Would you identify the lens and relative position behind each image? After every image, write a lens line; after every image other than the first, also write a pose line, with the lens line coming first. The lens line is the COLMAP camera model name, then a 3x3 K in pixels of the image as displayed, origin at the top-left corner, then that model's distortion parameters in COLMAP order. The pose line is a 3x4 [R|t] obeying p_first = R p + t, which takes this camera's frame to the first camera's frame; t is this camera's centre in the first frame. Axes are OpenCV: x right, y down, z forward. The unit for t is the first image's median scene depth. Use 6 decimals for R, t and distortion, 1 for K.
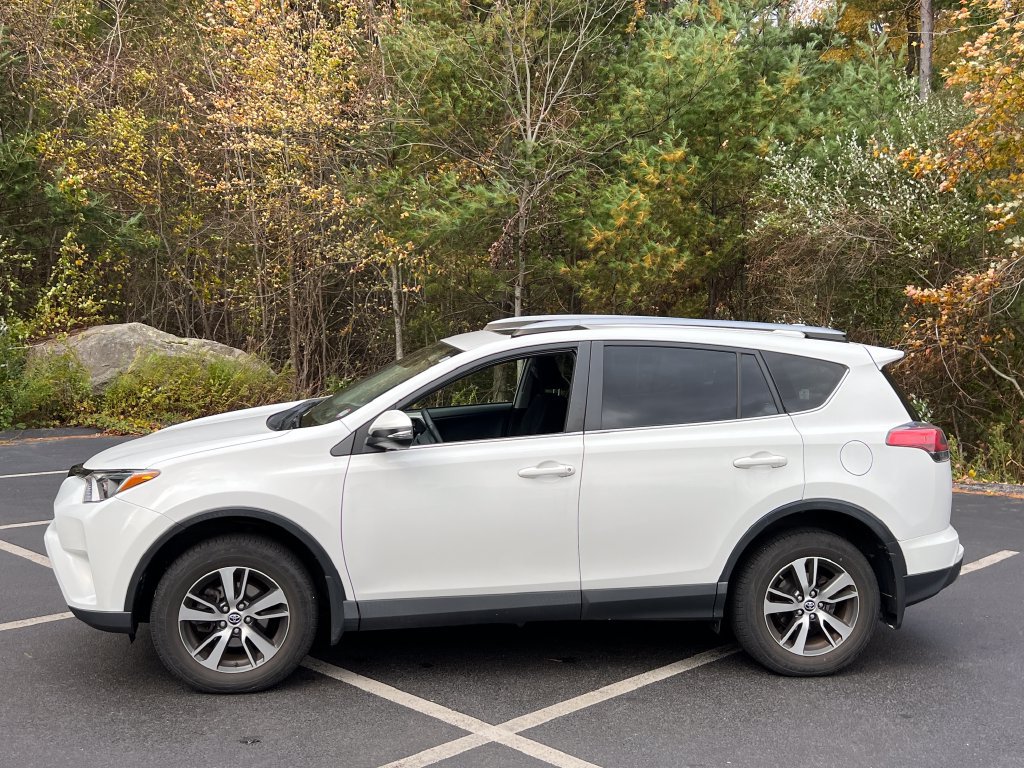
lens RADIAL K [[1098.9, 0, 512.0], [0, 1098.9, 384.0], [0, 0, 1]] dist [0.187148, -0.511426]
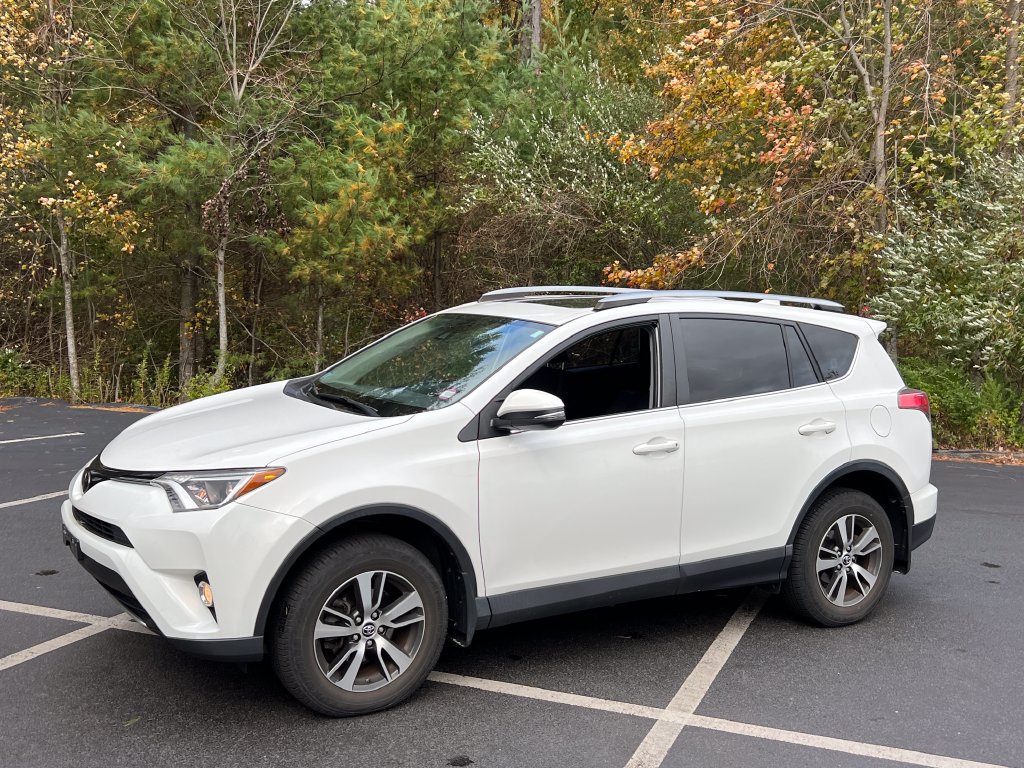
lens RADIAL K [[1098.9, 0, 512.0], [0, 1098.9, 384.0], [0, 0, 1]] dist [0.187148, -0.511426]
pose [[0.921483, -0.026059, 0.387542, -0.454641], [0.014633, 0.999368, 0.032407, -0.010691], [-0.388142, -0.024192, 0.921282, 0.140841]]
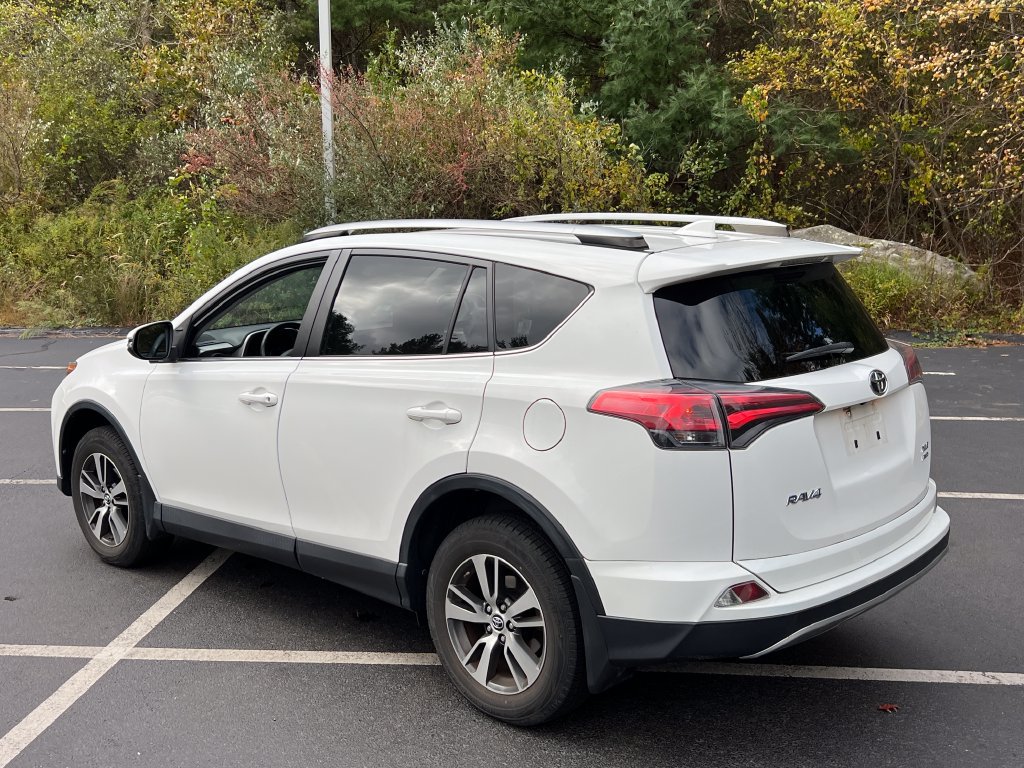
lens RADIAL K [[1098.9, 0, 512.0], [0, 1098.9, 384.0], [0, 0, 1]] dist [0.187148, -0.511426]
pose [[0.621847, 0.089177, -0.778045, 0.830251], [-0.020085, 0.994985, 0.097989, -0.023064], [0.782881, -0.045307, 0.620519, 0.589705]]
